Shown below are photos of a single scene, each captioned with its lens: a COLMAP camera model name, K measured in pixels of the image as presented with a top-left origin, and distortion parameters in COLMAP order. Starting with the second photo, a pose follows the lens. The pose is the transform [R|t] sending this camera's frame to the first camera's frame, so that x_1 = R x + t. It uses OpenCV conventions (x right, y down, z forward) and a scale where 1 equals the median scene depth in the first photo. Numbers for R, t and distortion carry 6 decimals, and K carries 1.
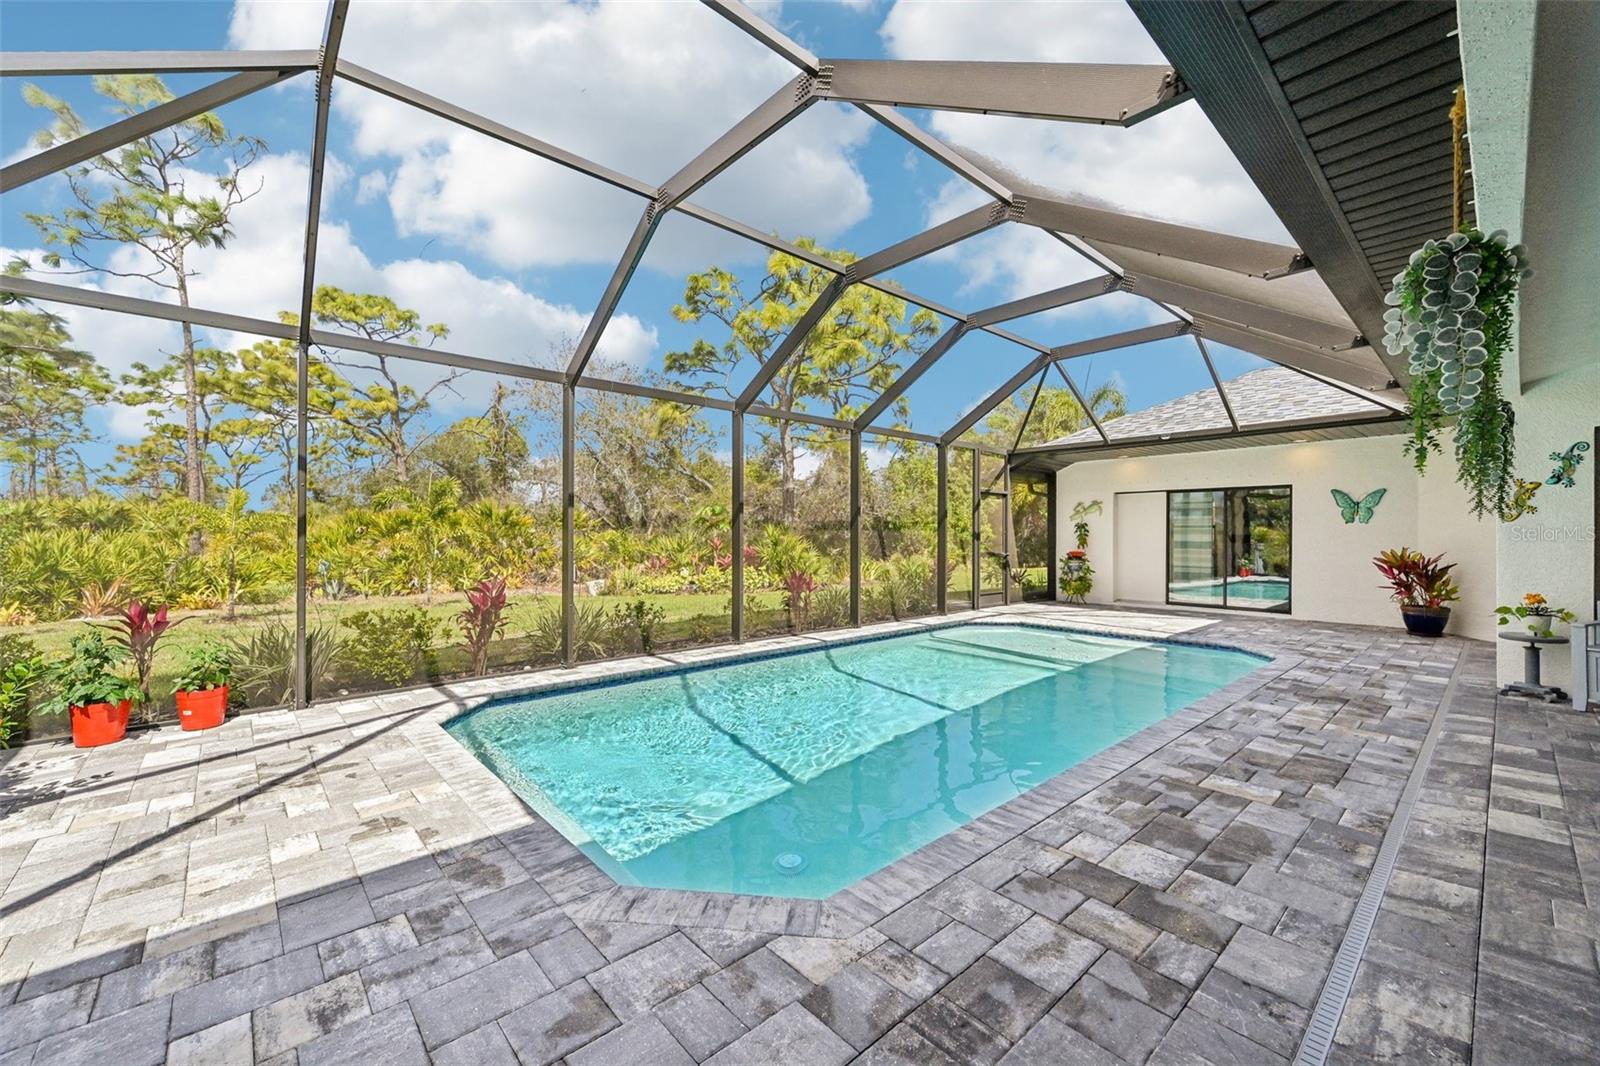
lens RADIAL K [[634.6, 0, 807.5], [0, 634.6, 533.2], [0, 0, 1]] dist [0.002553, 0.000413]
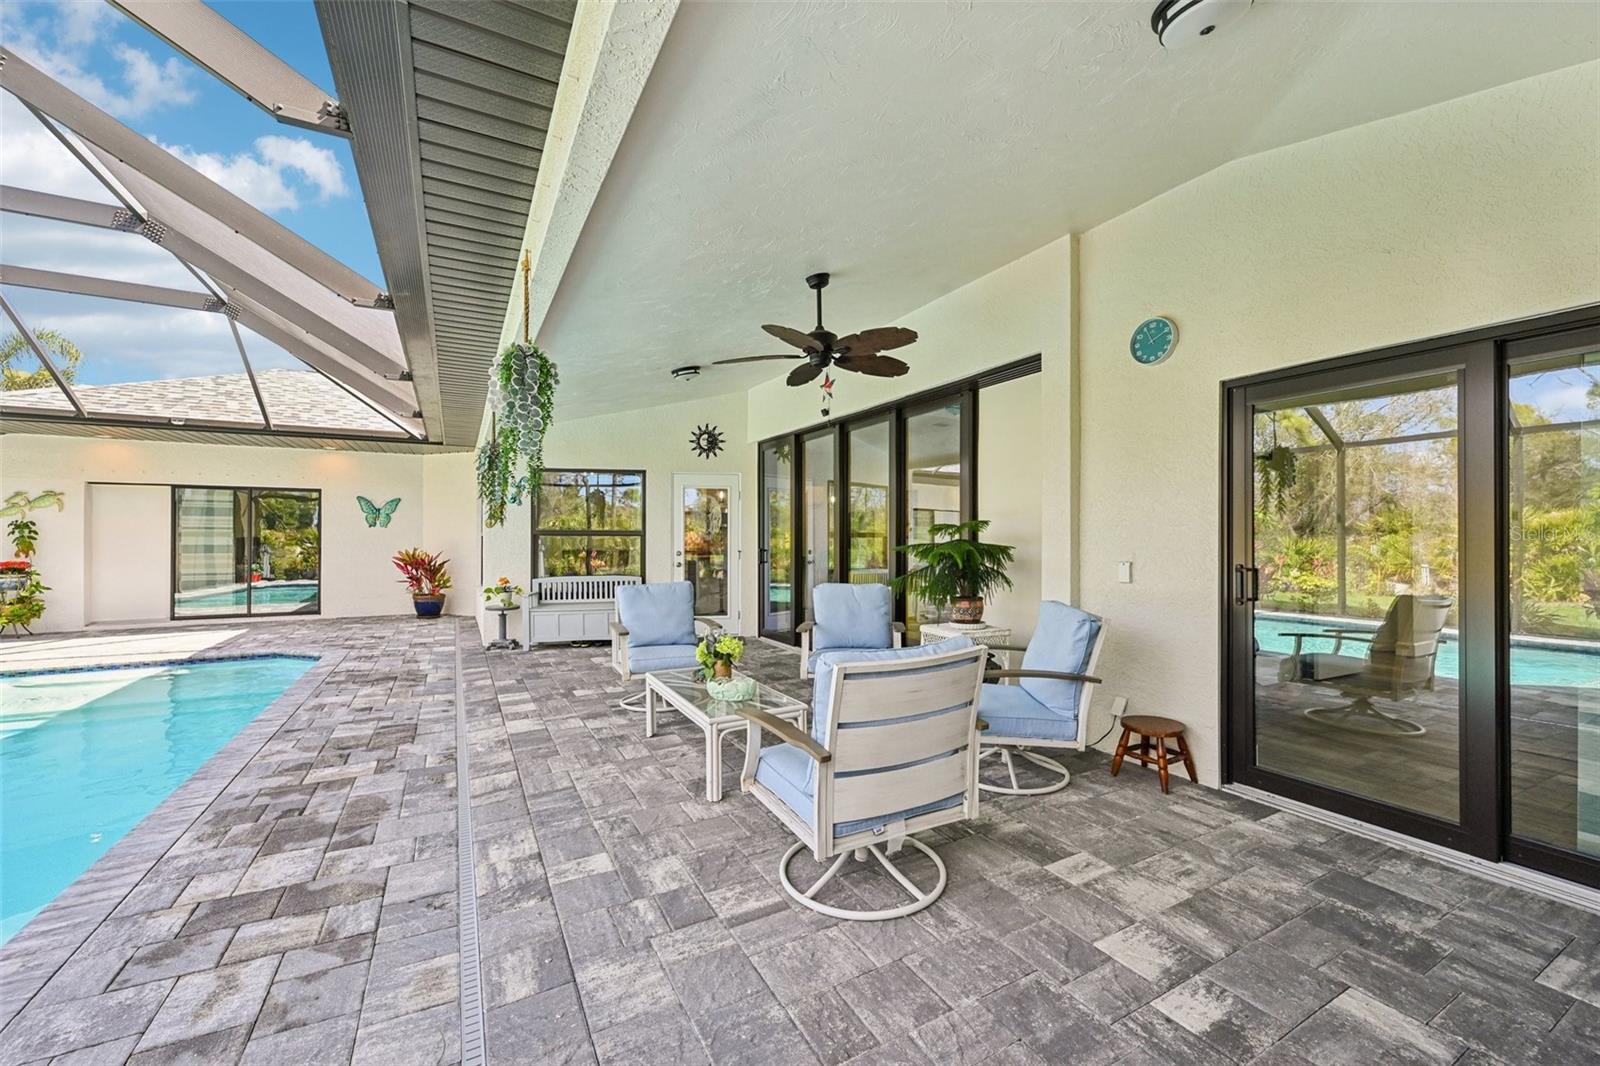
lens RADIAL K [[636.7, 0, 800.1], [0, 636.7, 526.2], [0, 0, 1]] dist [-0.001136, 0.000053]
pose [[0.236203, 0.017503, 0.971546, -0.175514], [-0.002171, 0.999845, -0.017485, 0.002286], [-0.971701, 0.002021, 0.236205, -0.009825]]
